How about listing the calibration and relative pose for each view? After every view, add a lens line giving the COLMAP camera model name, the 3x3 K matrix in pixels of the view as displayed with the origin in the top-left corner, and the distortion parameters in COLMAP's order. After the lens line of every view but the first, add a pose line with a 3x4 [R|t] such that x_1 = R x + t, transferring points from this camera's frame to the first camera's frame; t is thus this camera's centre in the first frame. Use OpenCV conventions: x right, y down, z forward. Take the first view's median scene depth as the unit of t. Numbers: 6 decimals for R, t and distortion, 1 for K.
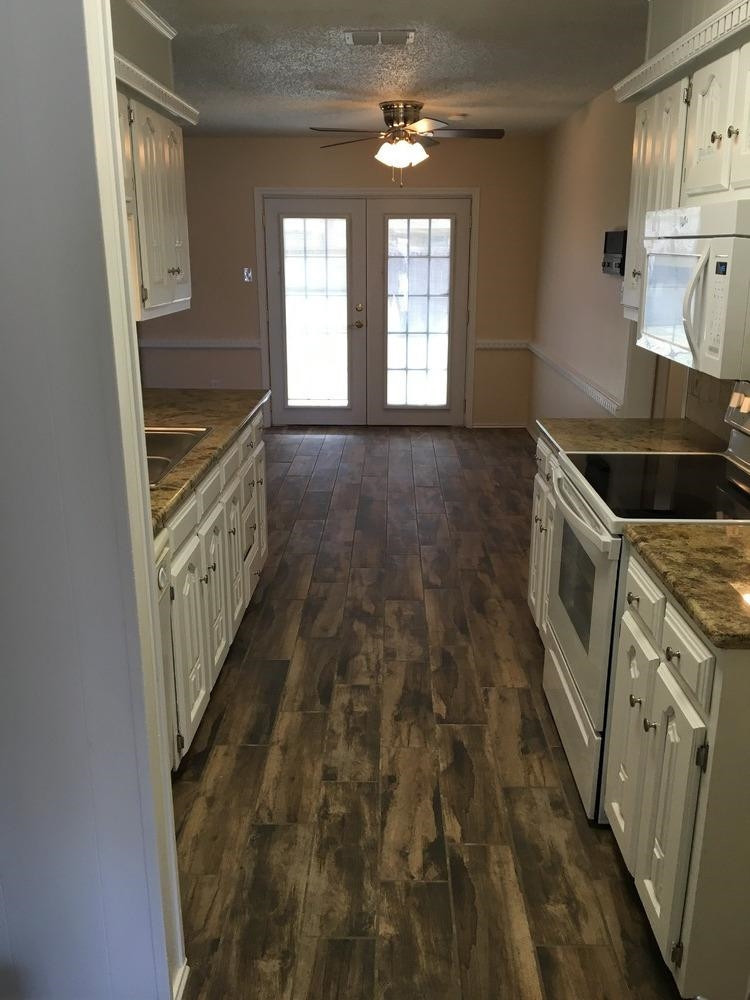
lens RADIAL K [[846.5, 0, 379.0], [0, 846.5, 496.6], [0, 0, 1]] dist [0.093378, -0.123017]
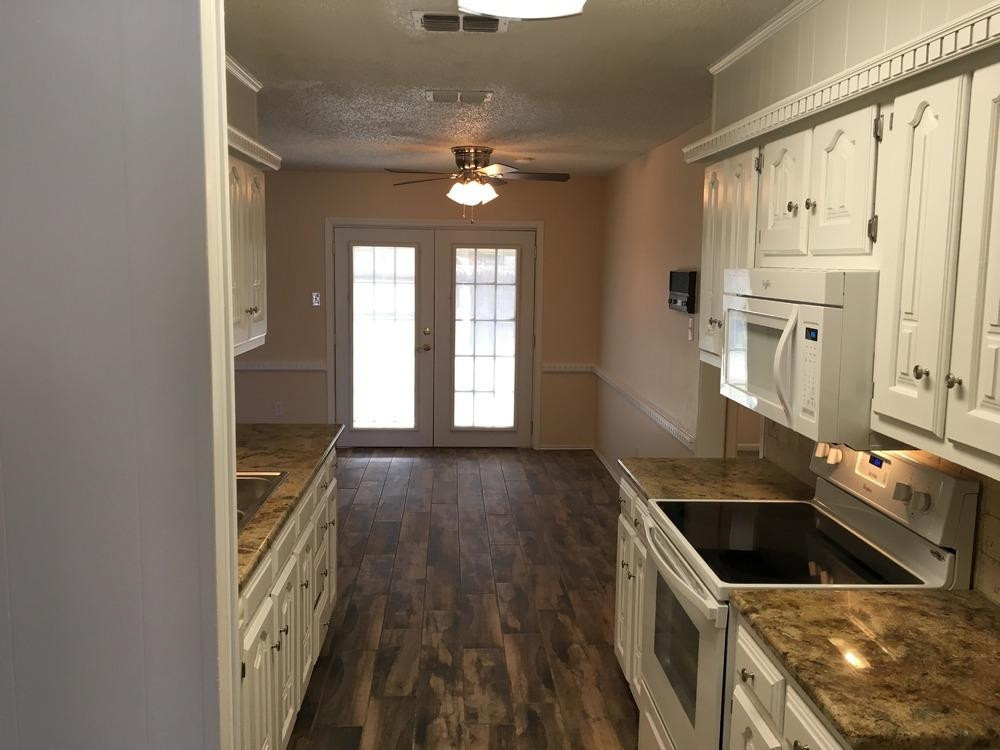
lens RADIAL K [[846.5, 0, 499.5], [0, 846.5, 370.8], [0, 0, 1]] dist [0.093378, -0.123017]
pose [[0.997141, 0.003756, 0.075474, -0.031565], [0.008065, 0.987770, -0.155708, -0.043999], [-0.075136, 0.155872, 0.984916, 0.021359]]
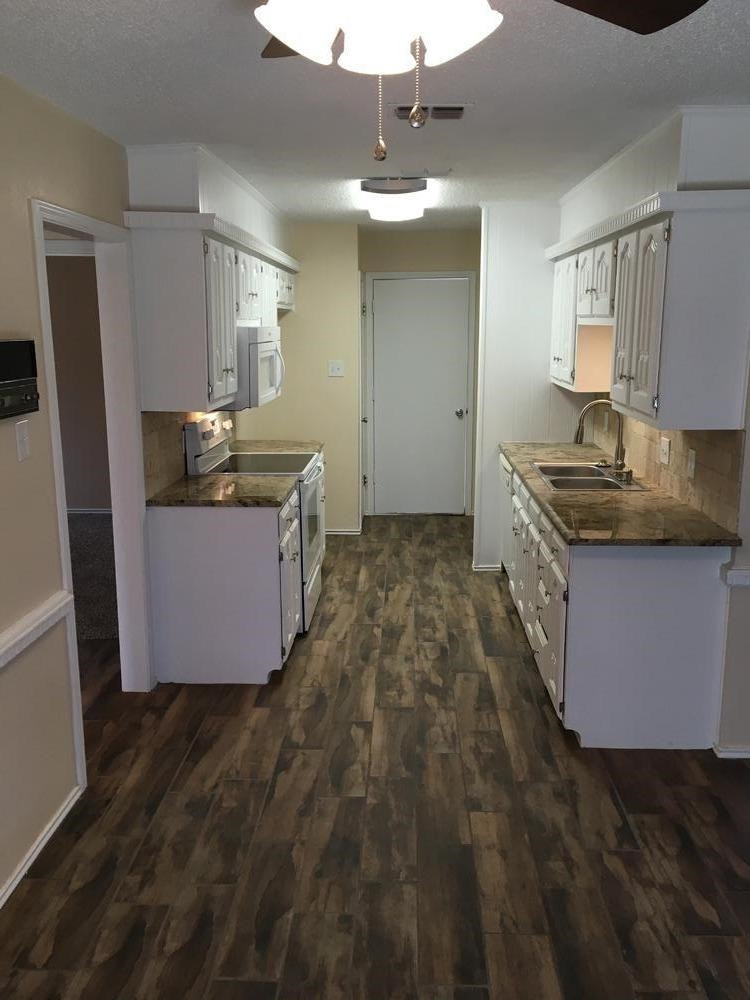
lens RADIAL K [[846.5, 0, 379.0], [0, 846.5, 496.6], [0, 0, 1]] dist [0.093378, -0.123017]
pose [[-0.999827, -0.004447, 0.018047, 0.040079], [0.004552, 0.882816, 0.469697, -0.696364], [-0.018021, 0.469698, -0.882643, 2.223939]]
